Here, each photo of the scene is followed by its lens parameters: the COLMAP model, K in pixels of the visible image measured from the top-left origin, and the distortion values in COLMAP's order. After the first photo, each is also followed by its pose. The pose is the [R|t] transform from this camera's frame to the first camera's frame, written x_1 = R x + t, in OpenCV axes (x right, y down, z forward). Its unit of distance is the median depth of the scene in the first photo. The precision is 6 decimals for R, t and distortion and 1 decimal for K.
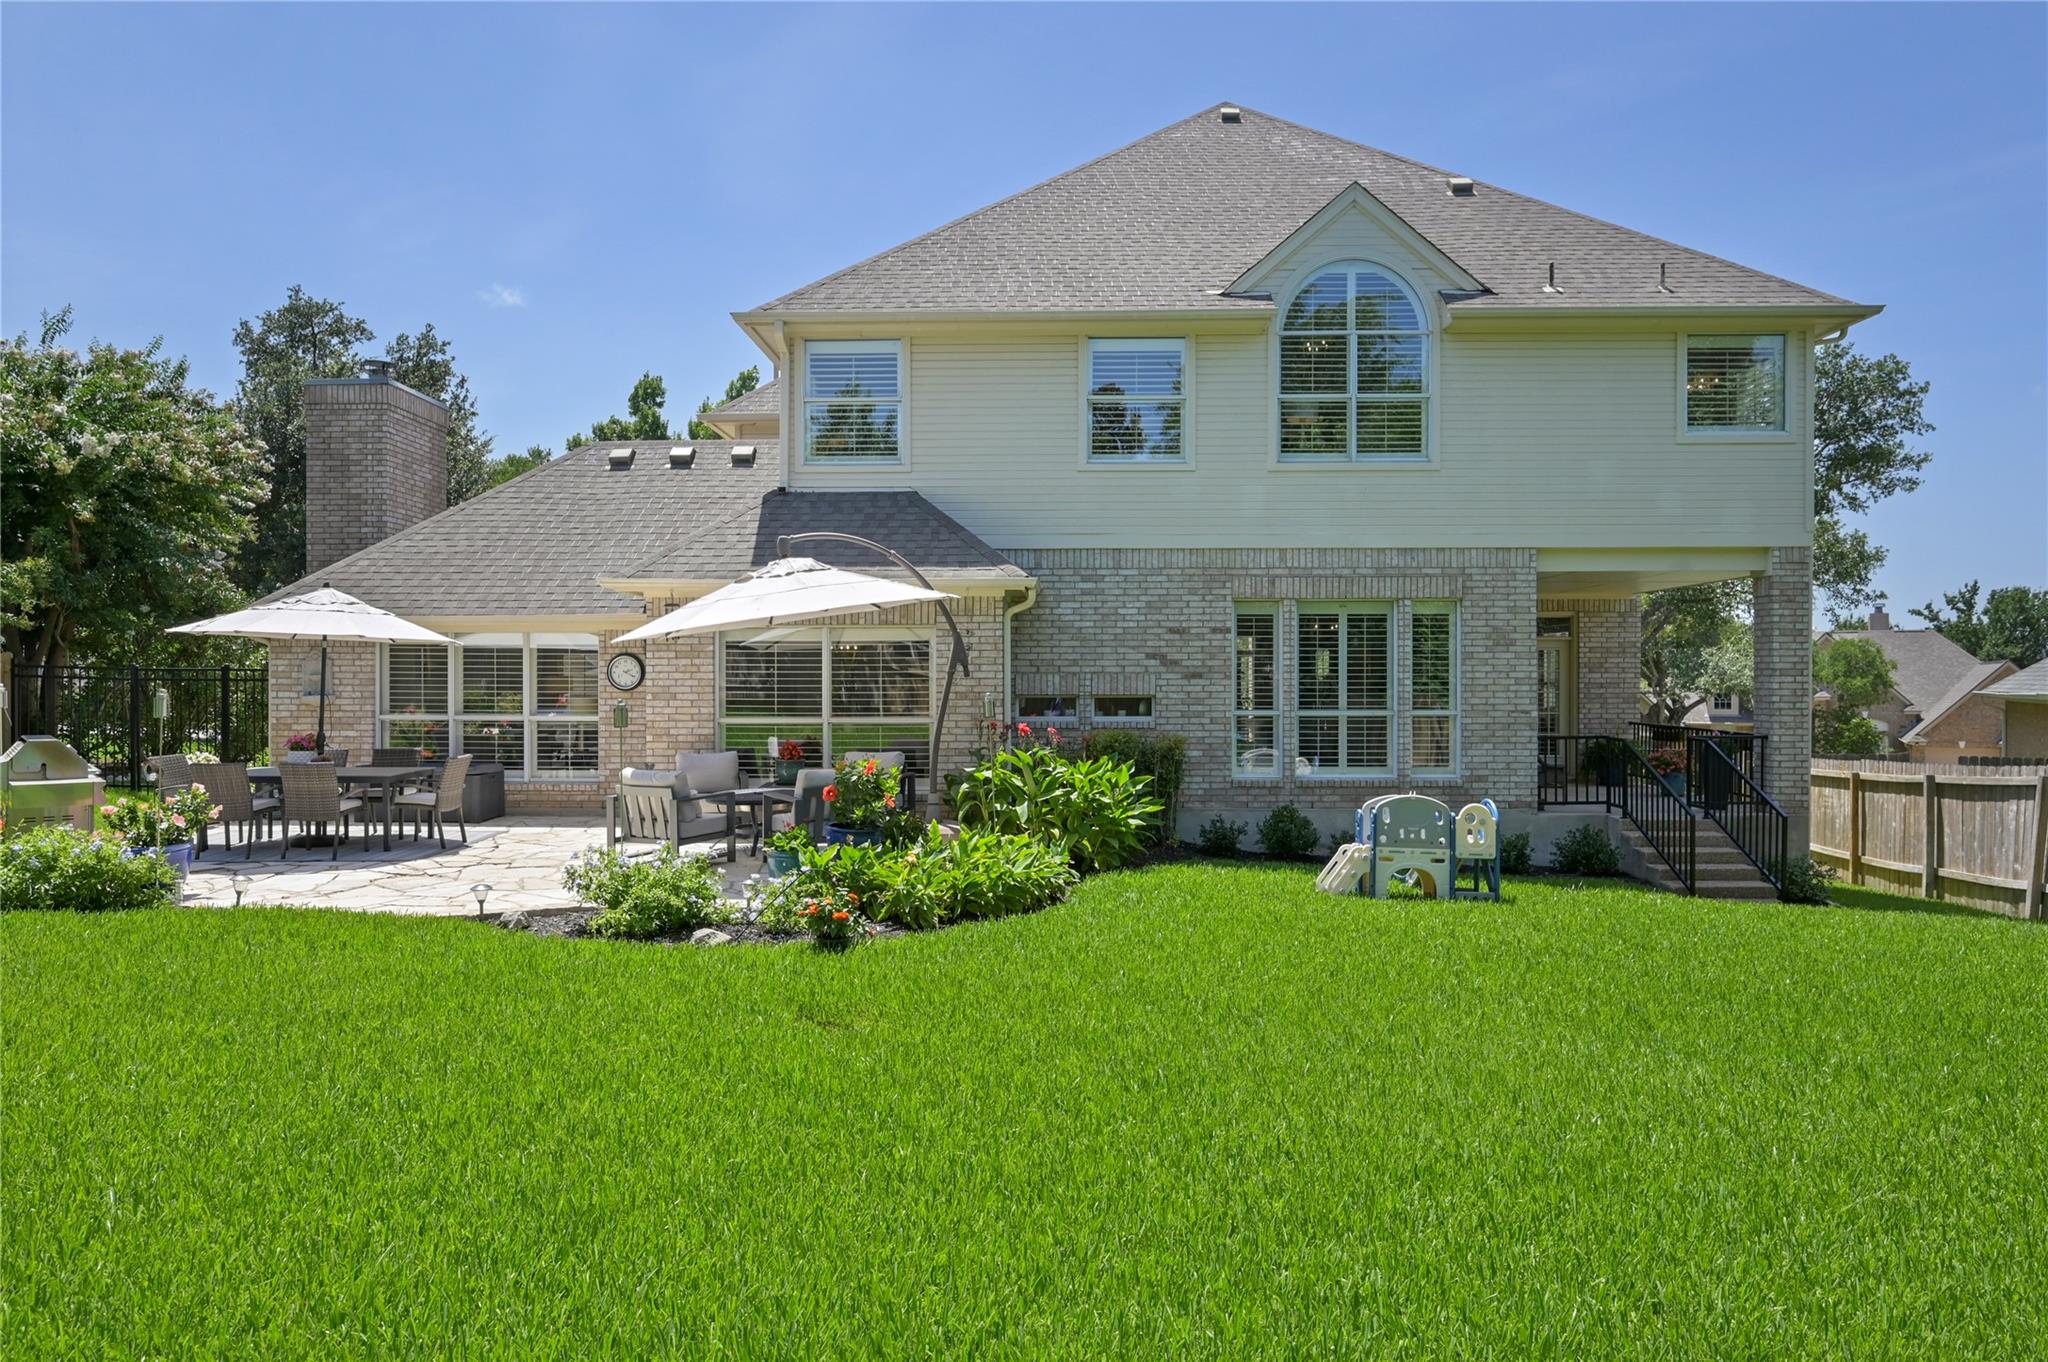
lens RADIAL K [[1250.6, 0, 1024.3], [0, 1250.6, 676.8], [0, 0, 1]] dist [0.002509, 0.000668]
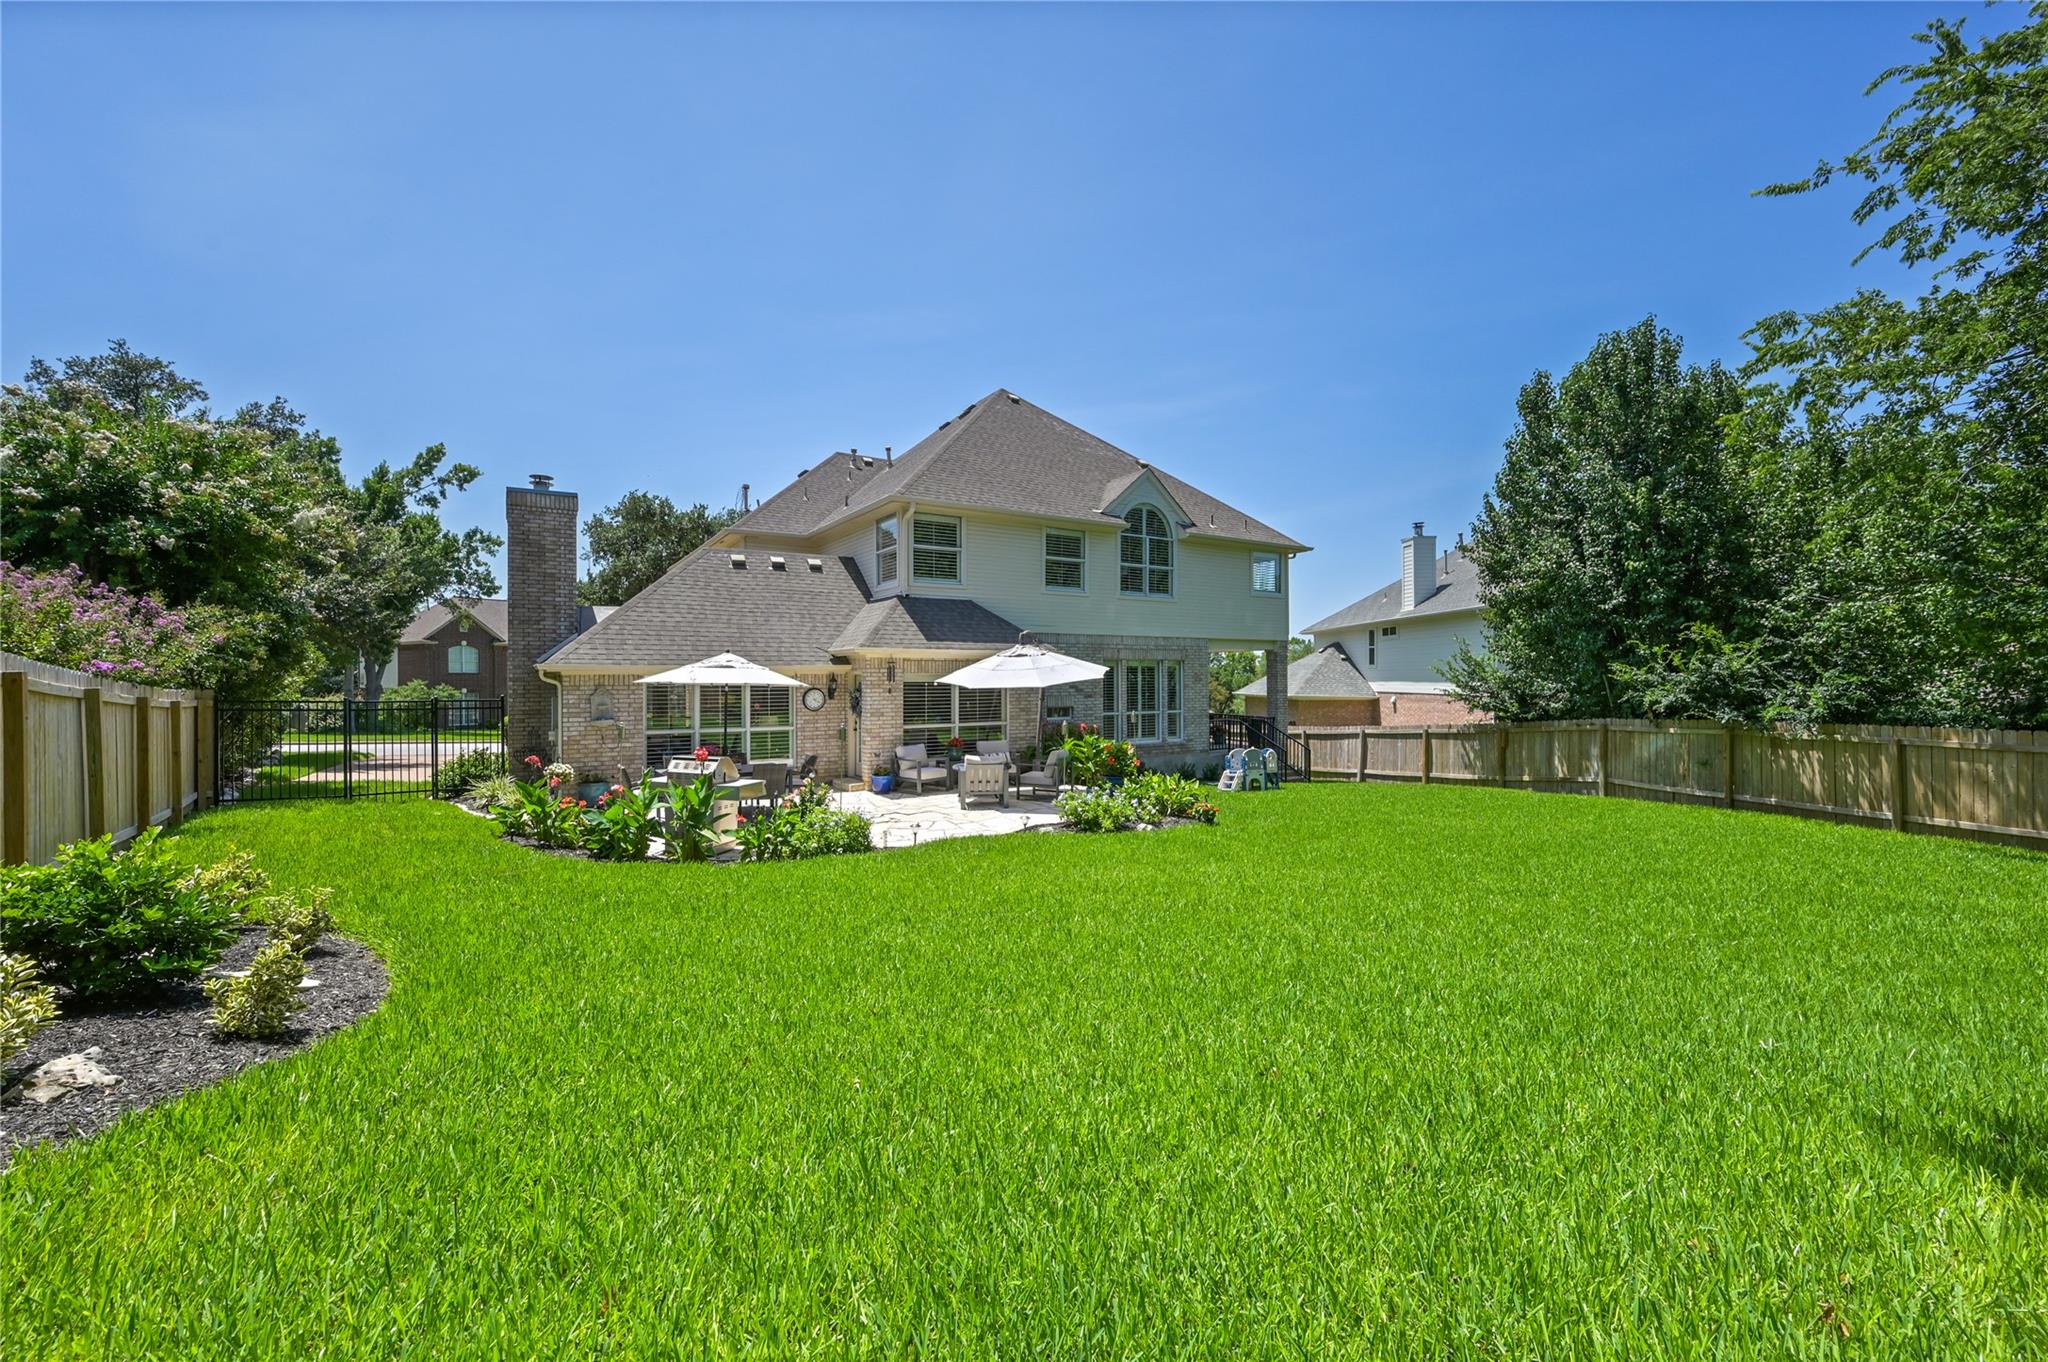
lens RADIAL K [[809.3, 0, 1008.8], [0, 809.3, 677.3], [0, 0, 1]] dist [0.000178, 0.000399]
pose [[0.842187, -0.002341, 0.539180, -0.693183], [0.001661, 0.999997, 0.001748, -0.034606], [-0.539183, -0.000577, 0.842189, -0.051838]]
